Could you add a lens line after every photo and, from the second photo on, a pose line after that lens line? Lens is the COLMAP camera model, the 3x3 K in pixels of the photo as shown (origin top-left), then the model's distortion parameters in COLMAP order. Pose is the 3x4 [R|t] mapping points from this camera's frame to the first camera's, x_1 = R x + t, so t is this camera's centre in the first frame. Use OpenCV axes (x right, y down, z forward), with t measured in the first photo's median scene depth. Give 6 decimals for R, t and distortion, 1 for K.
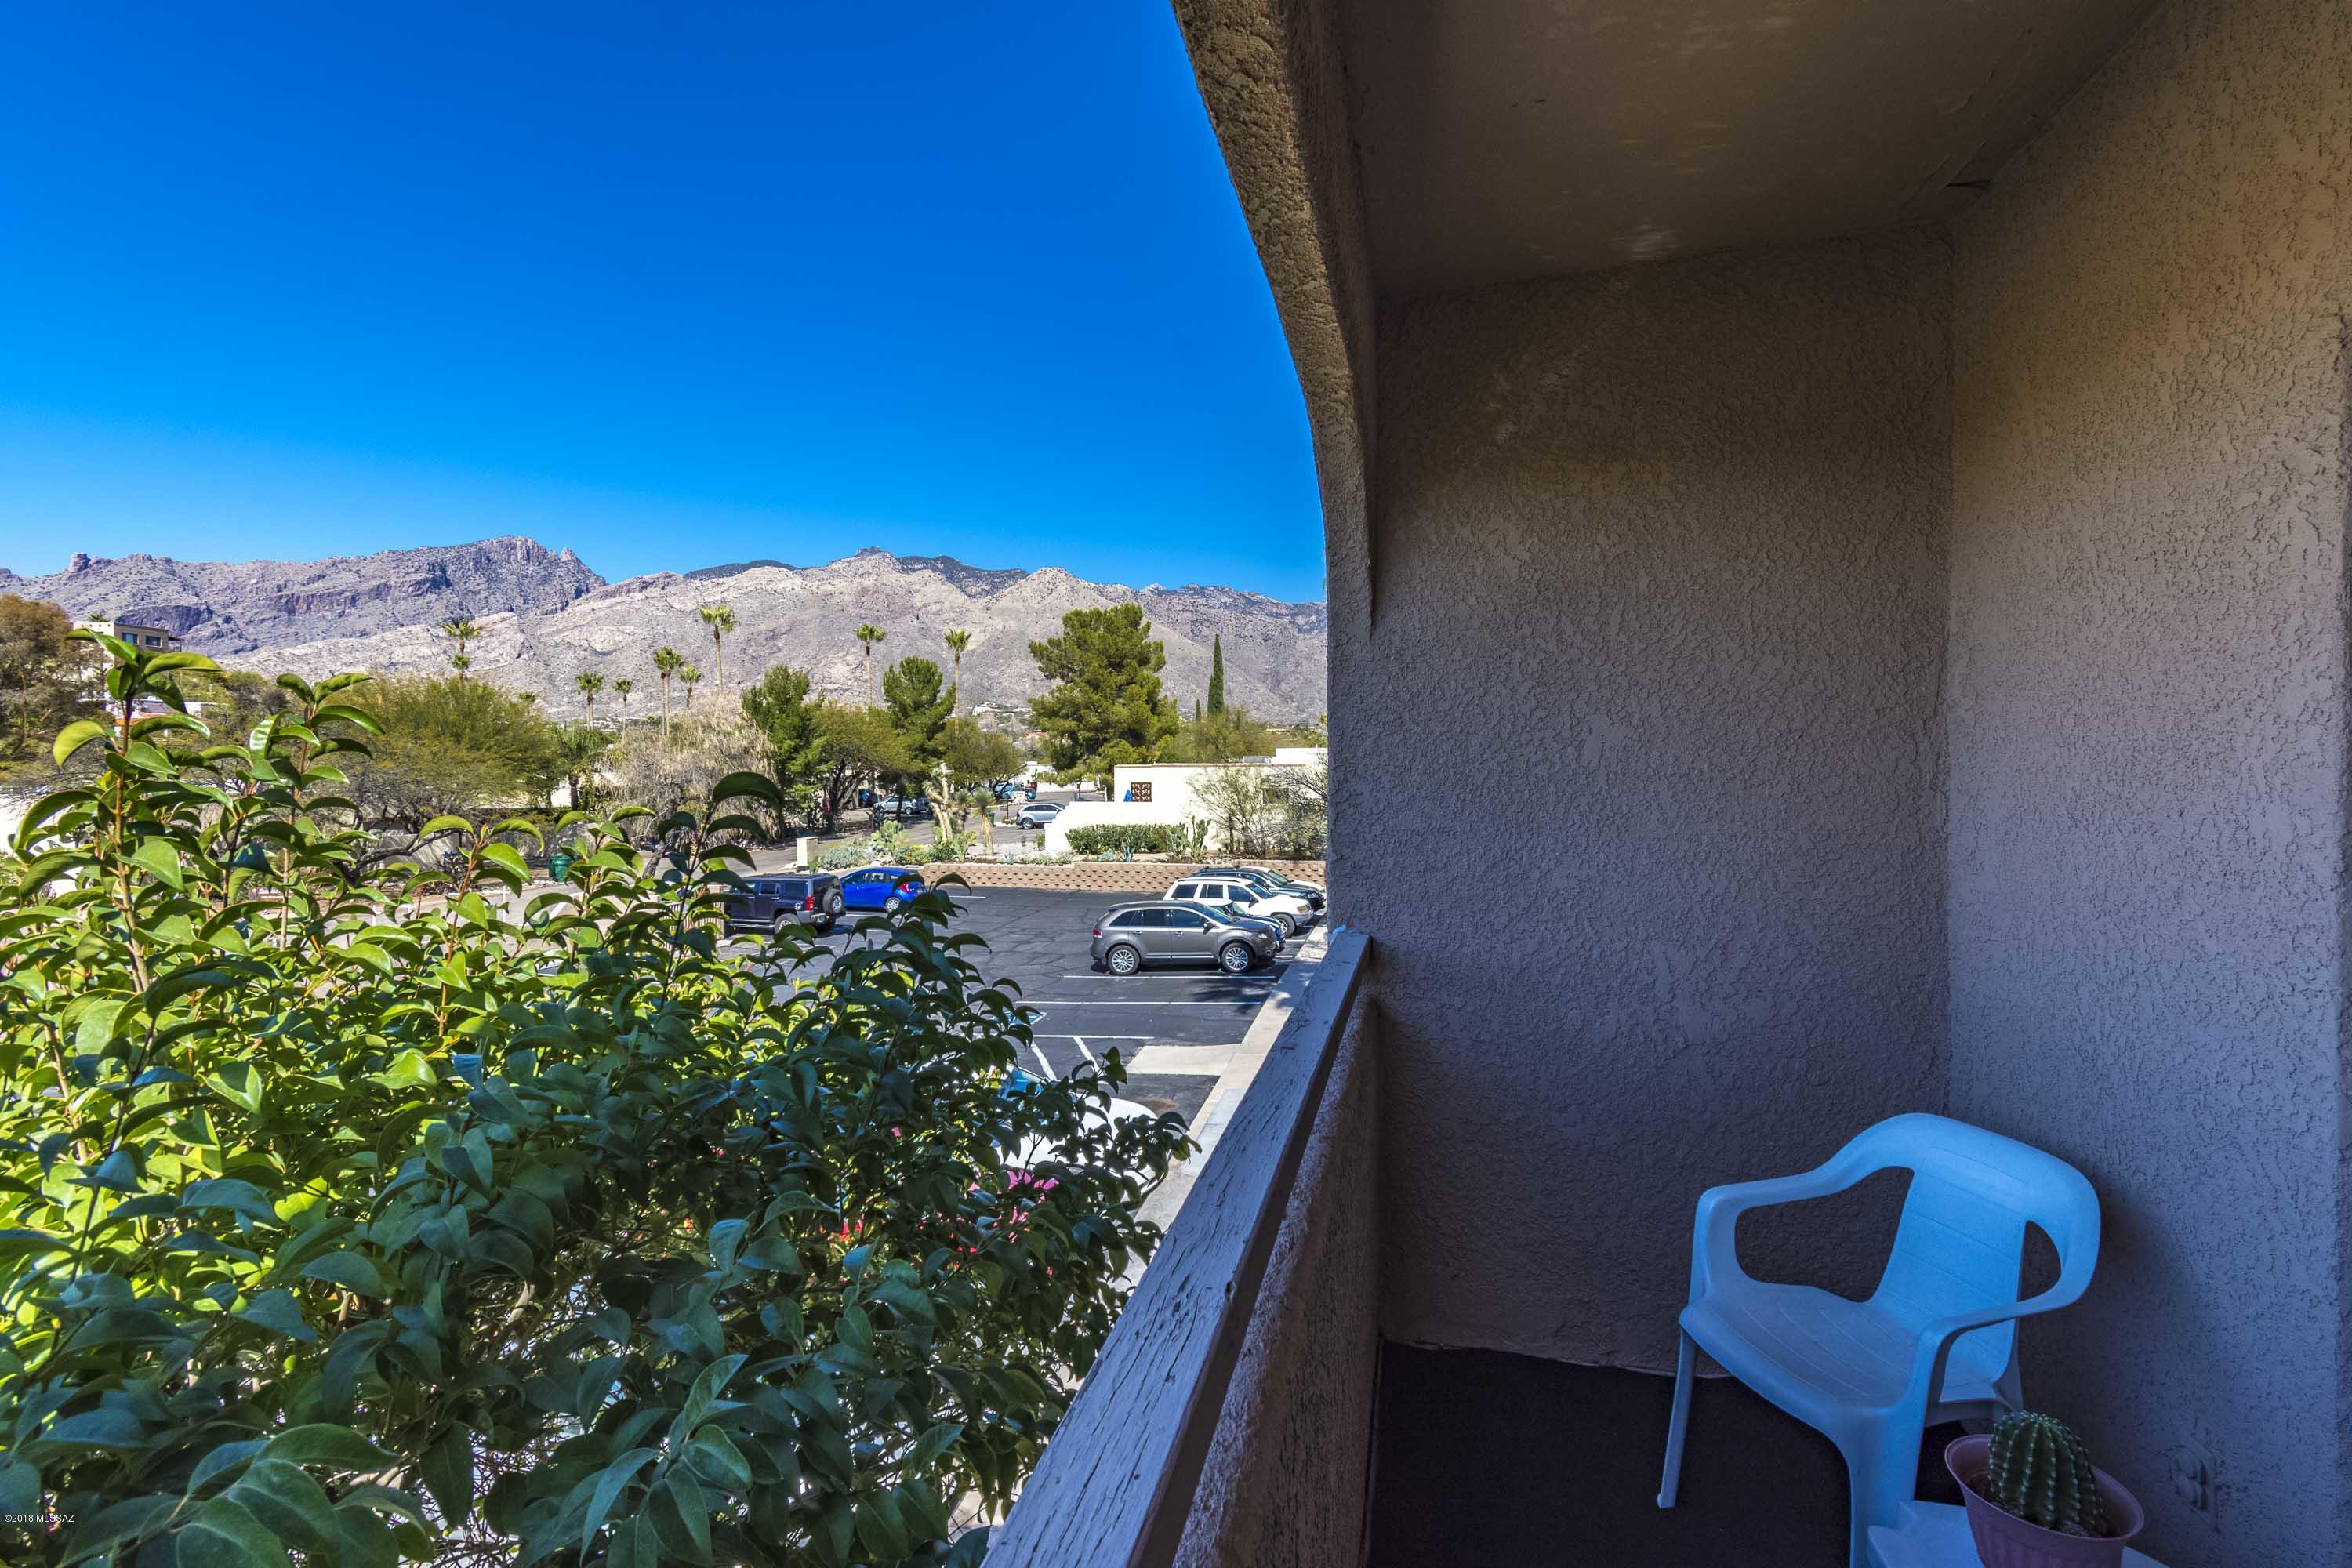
lens RADIAL K [[1043.5, 0, 1177.4], [0, 1043.5, 779.0], [0, 0, 1]] dist [0.017768, -0.007015]
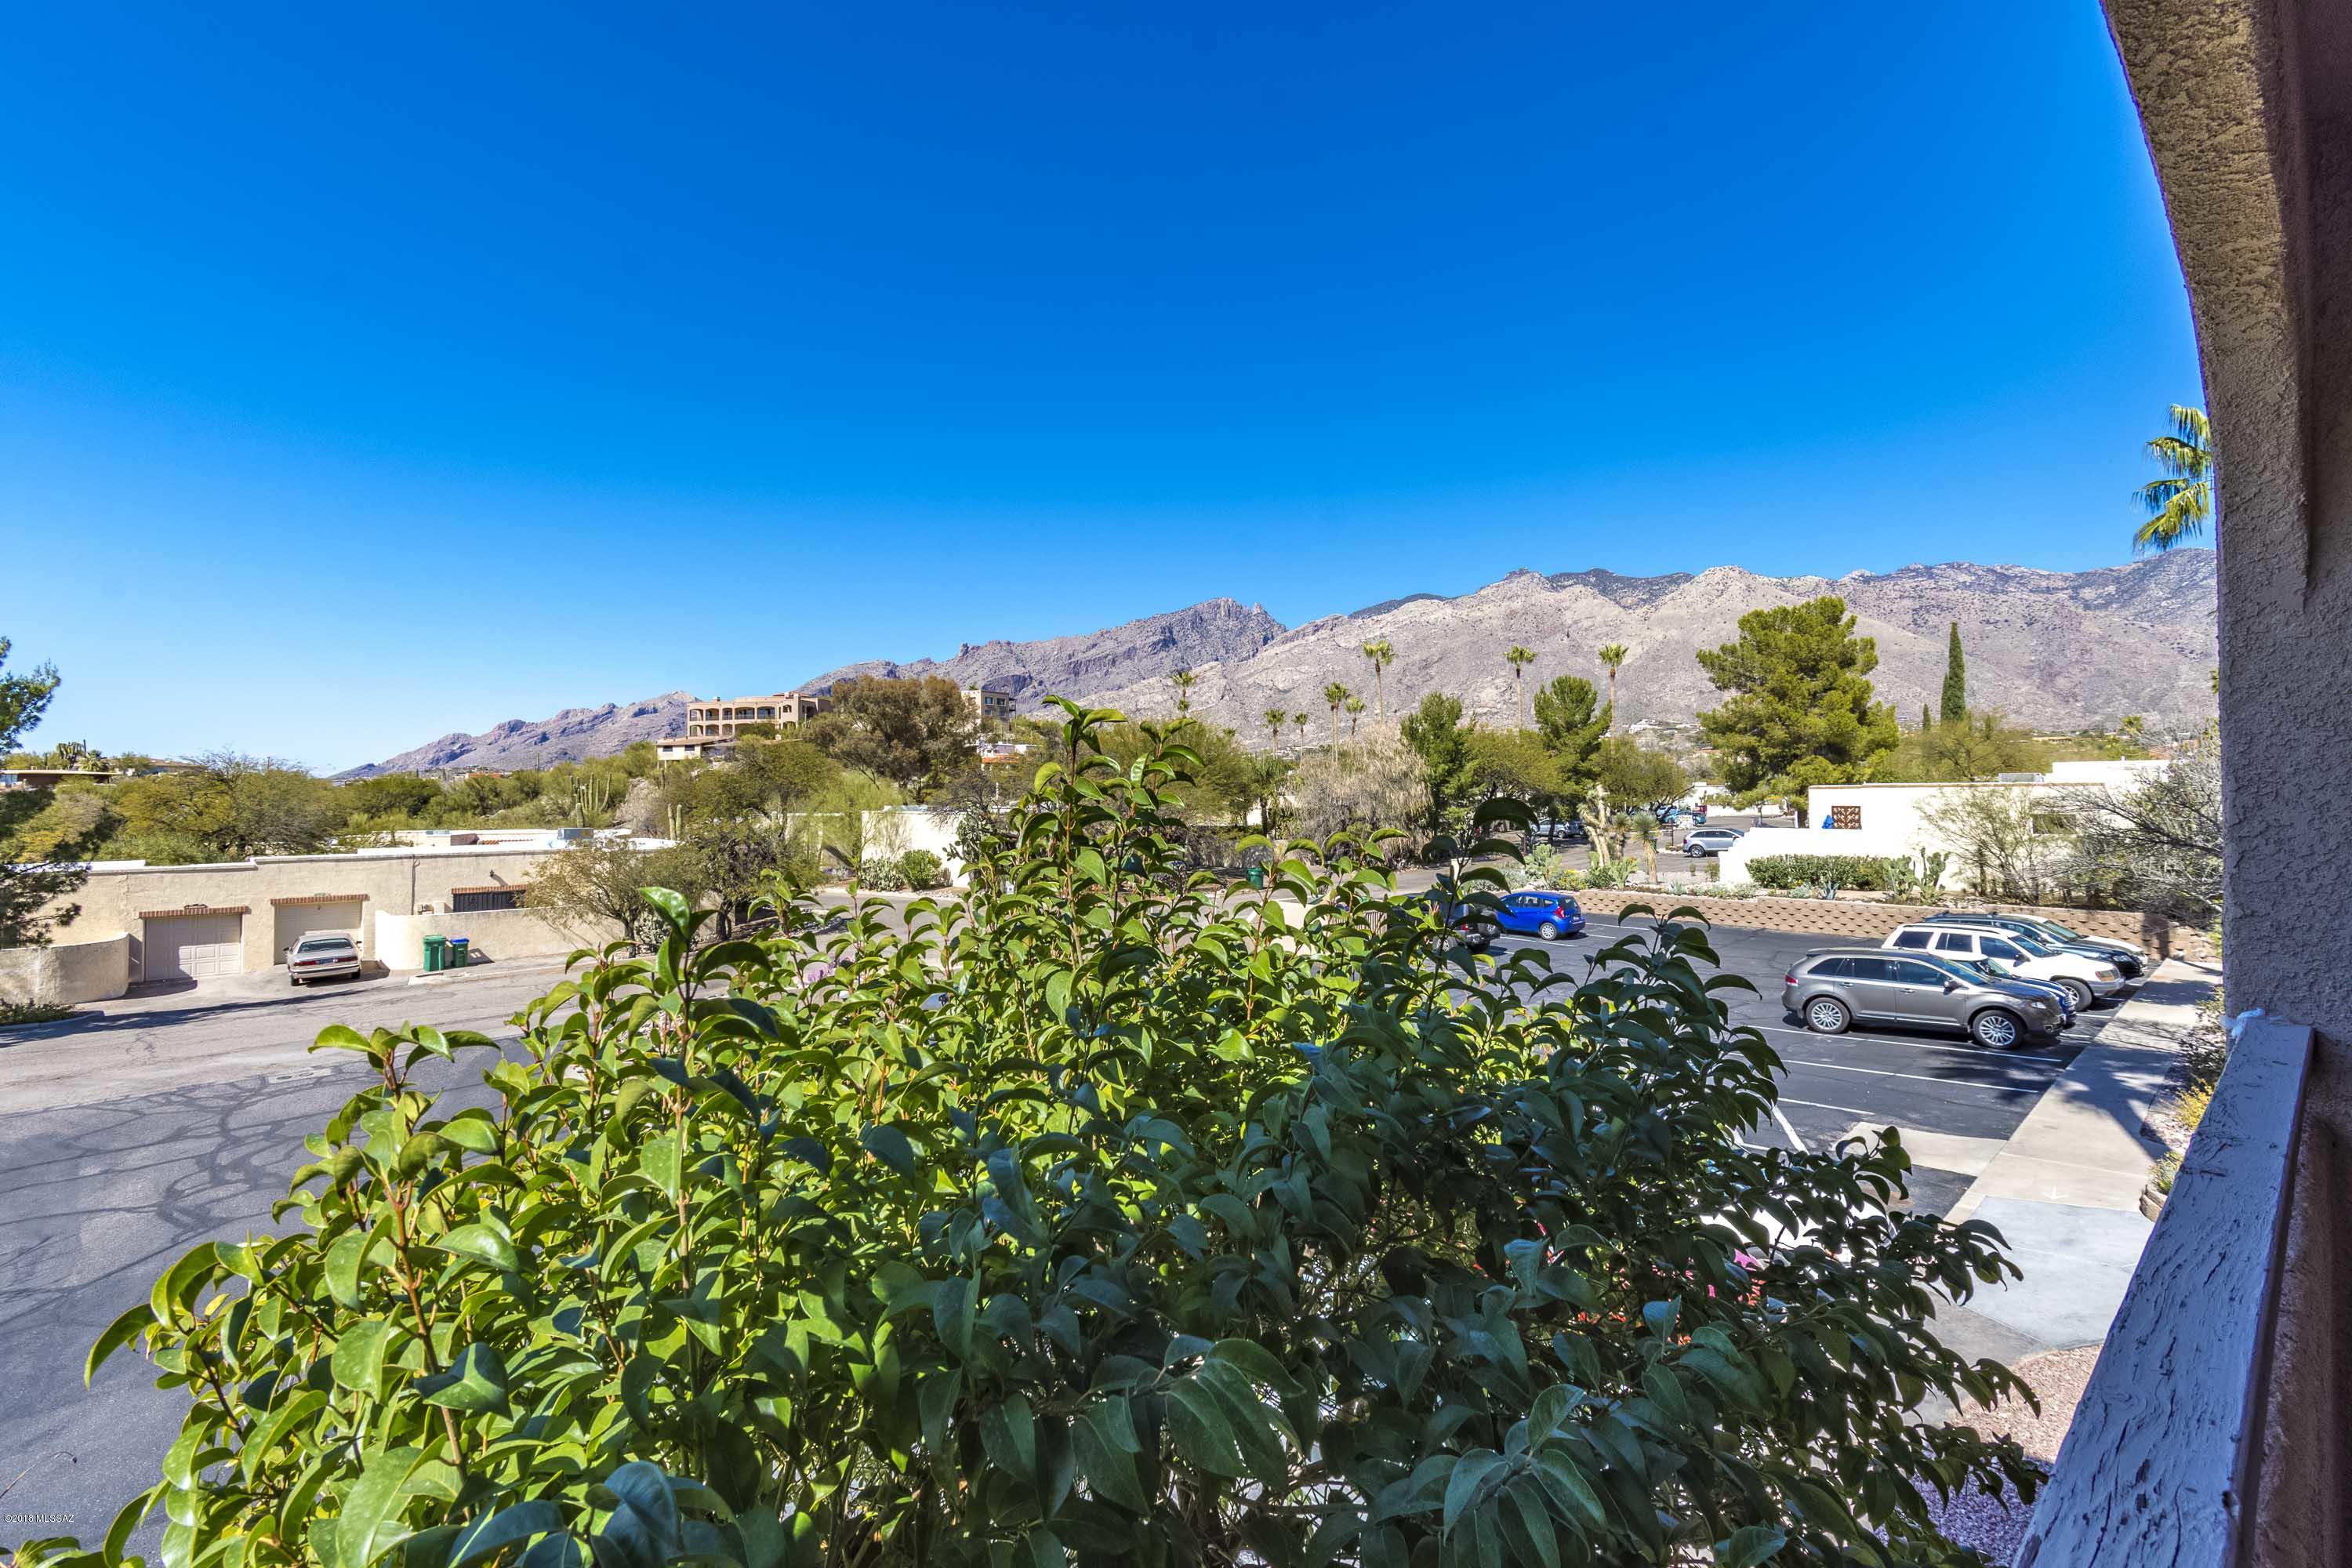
lens RADIAL K [[1043.5, 0, 1191.2], [0, 1043.5, 779.9], [0, 0, 1]] dist [0.017768, -0.007015]
pose [[0.830976, -0.010596, -0.556207, -0.002899], [-0.000945, 0.999790, -0.020458, -0.000054], [0.556307, 0.017525, 0.830792, -0.000573]]
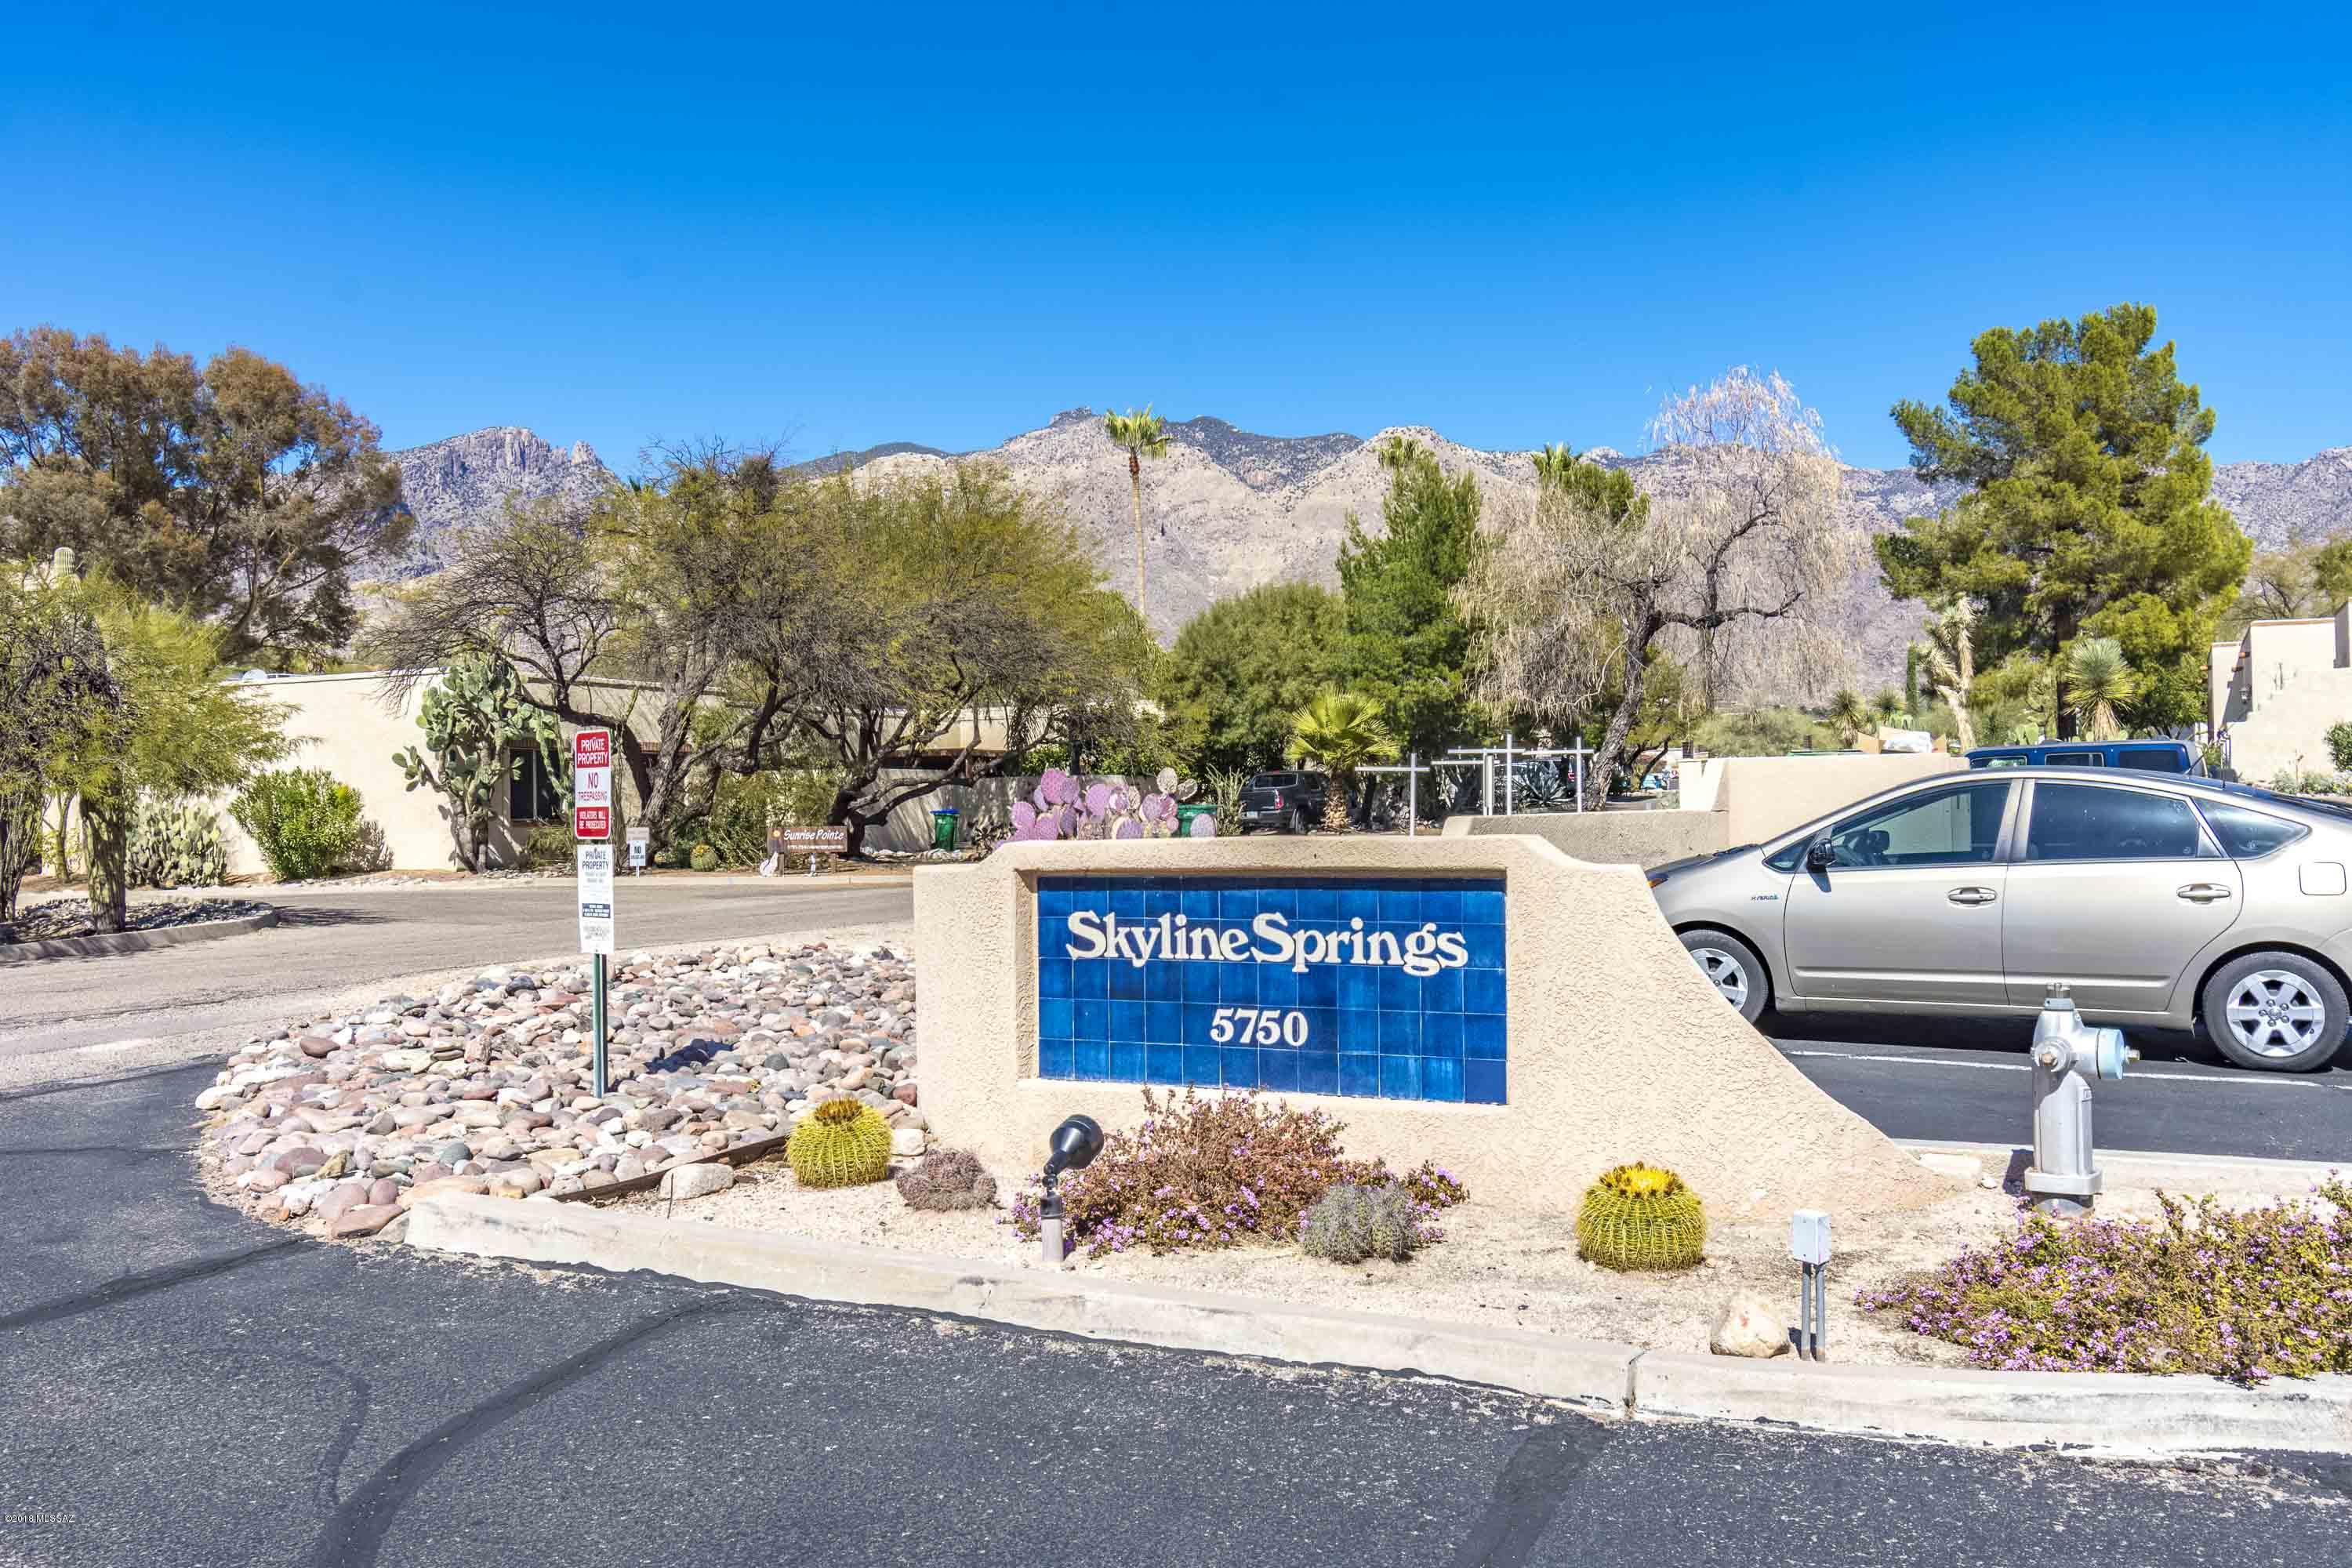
lens RADIAL K [[1971.5, 0, 1174.5], [0, 1971.5, 793.7], [0, 0, 1]] dist [0.010862, -0.006675]
pose [[0.974516, -0.016417, -0.223716, -0.417329], [0.012041, 0.999709, -0.020910, 0.094105], [0.223994, 0.017683, 0.974430, 0.109227]]
